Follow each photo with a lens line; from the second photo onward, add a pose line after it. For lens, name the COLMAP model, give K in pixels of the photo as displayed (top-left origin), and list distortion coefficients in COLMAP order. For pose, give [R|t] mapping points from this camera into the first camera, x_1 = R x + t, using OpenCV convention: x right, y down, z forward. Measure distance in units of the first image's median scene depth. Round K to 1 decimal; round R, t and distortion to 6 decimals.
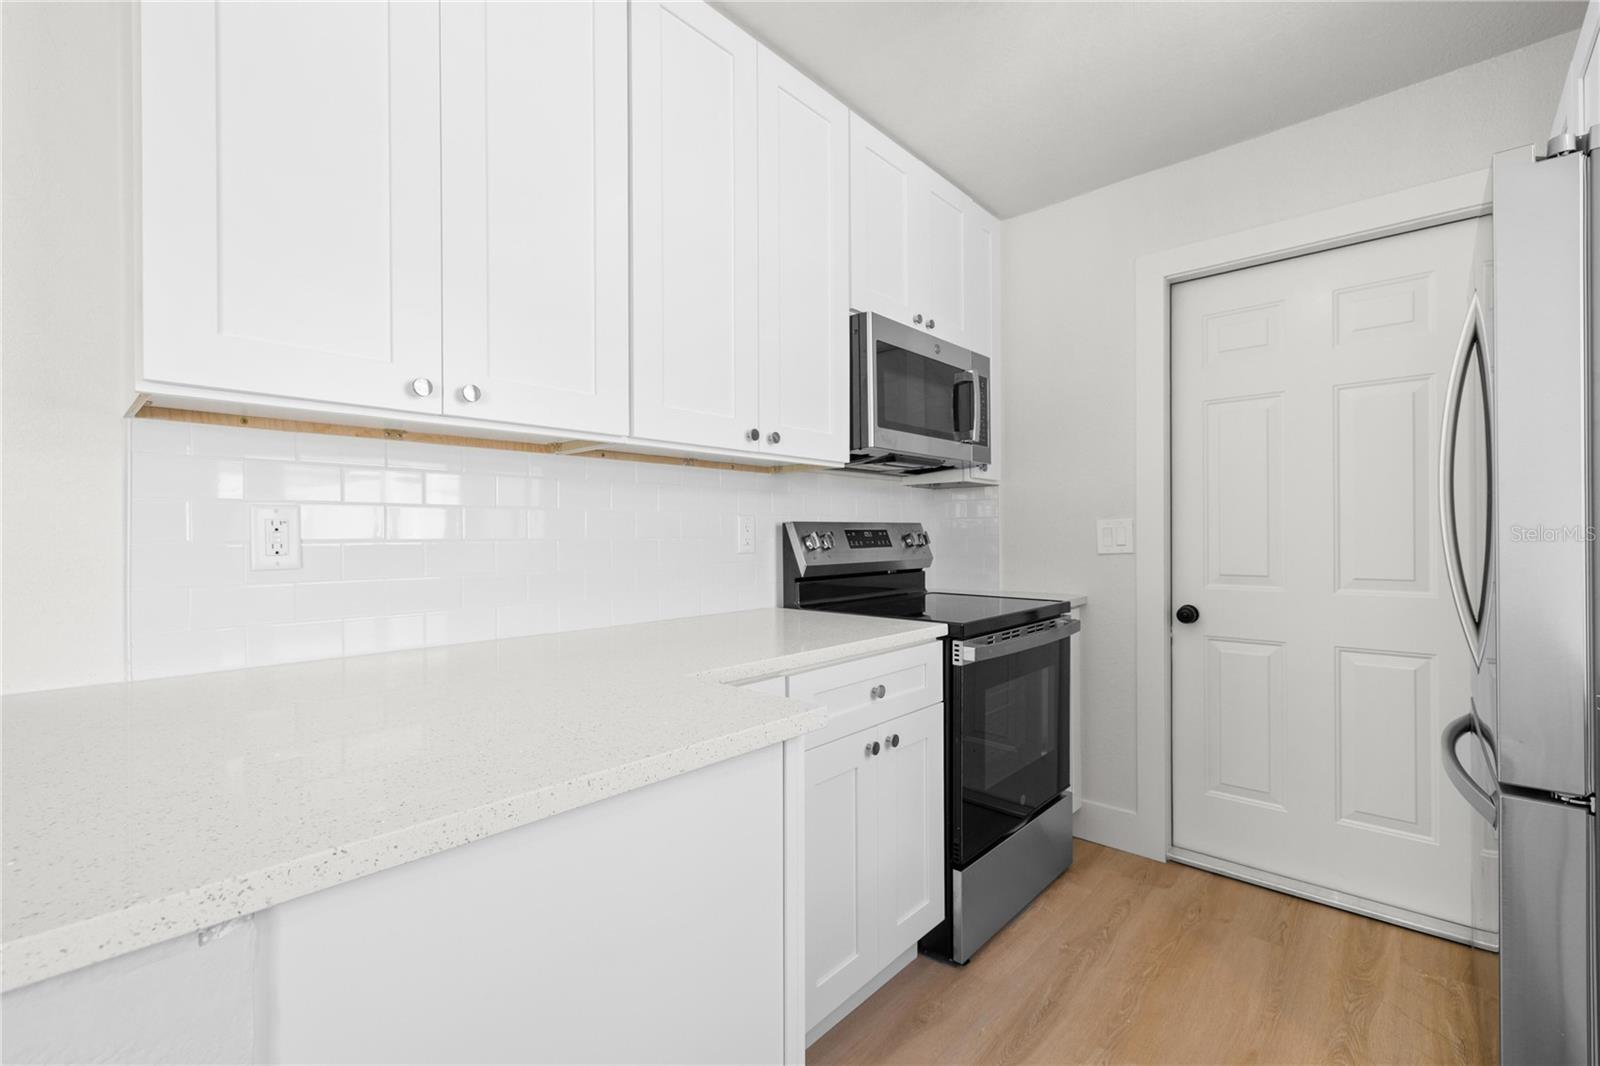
lens RADIAL K [[694.4, 0, 800.0], [0, 694.4, 533.0], [0, 0, 1]] dist [0.001103, 0.000099]
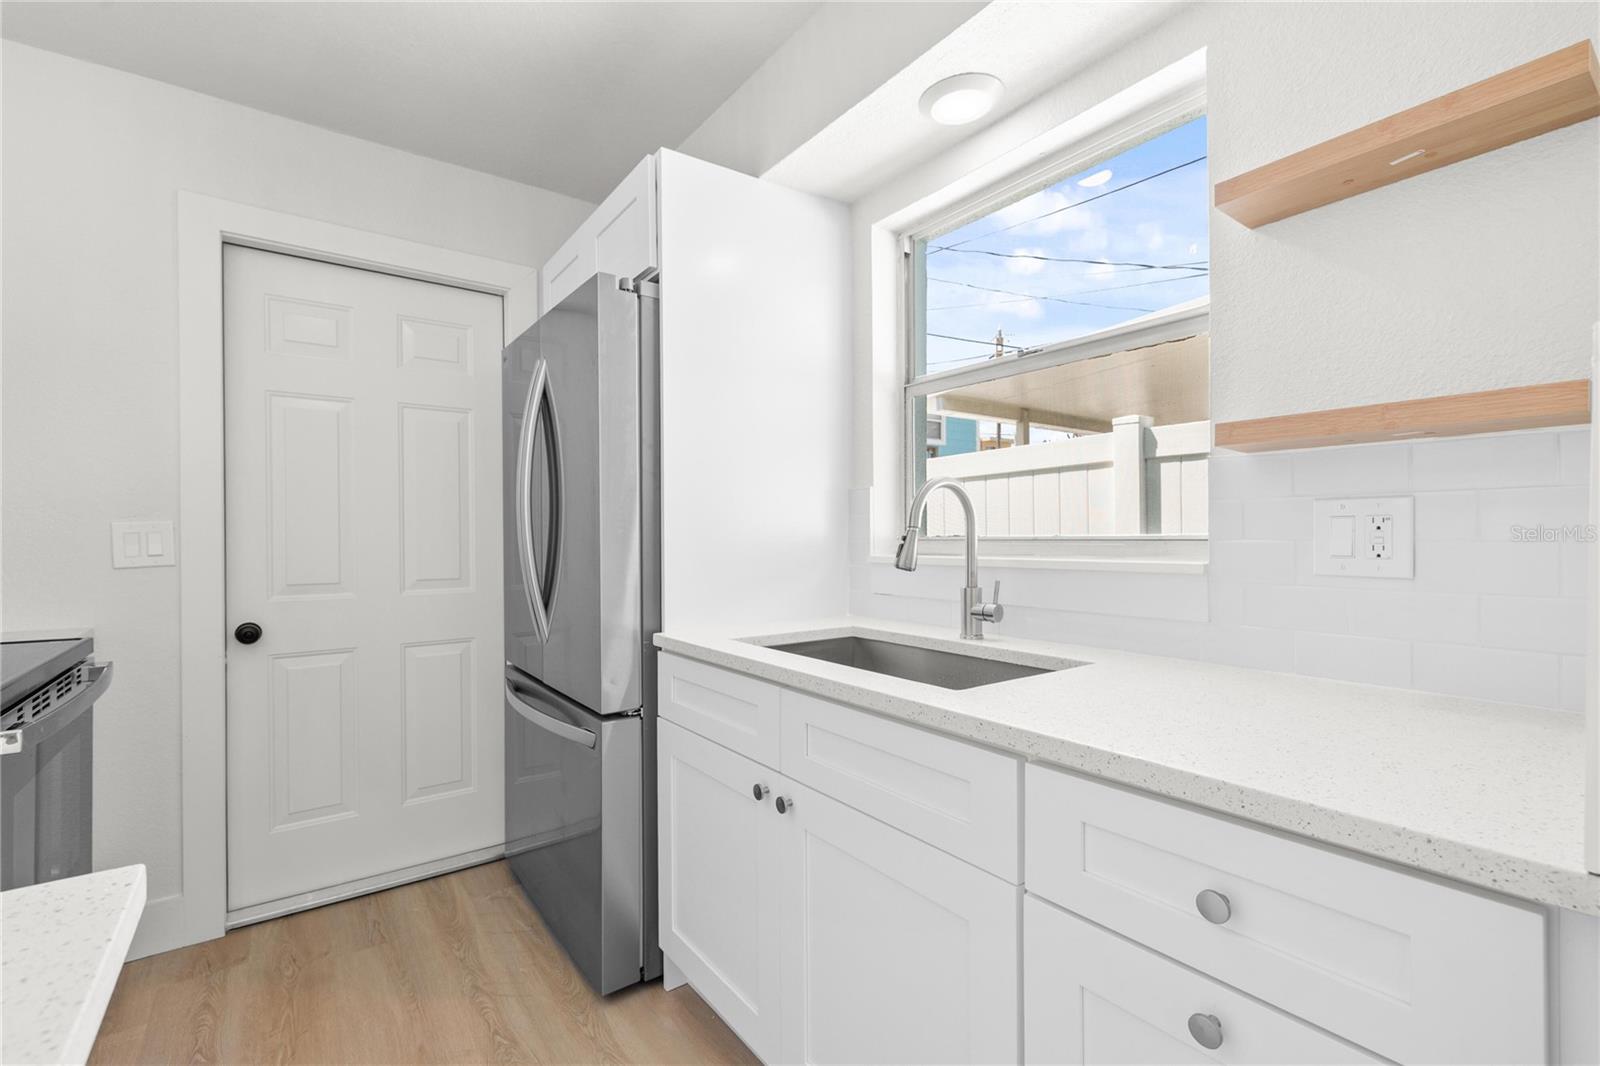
lens RADIAL K [[700.6, 0, 800.0], [0, 700.6, 533.0], [0, 0, 1]] dist [-0.001337, 0.000280]
pose [[0.195731, 0.005558, 0.980642, -0.186276], [0.000517, 0.999983, -0.005771, -0.002761], [-0.980657, 0.001637, 0.195725, 0.183013]]
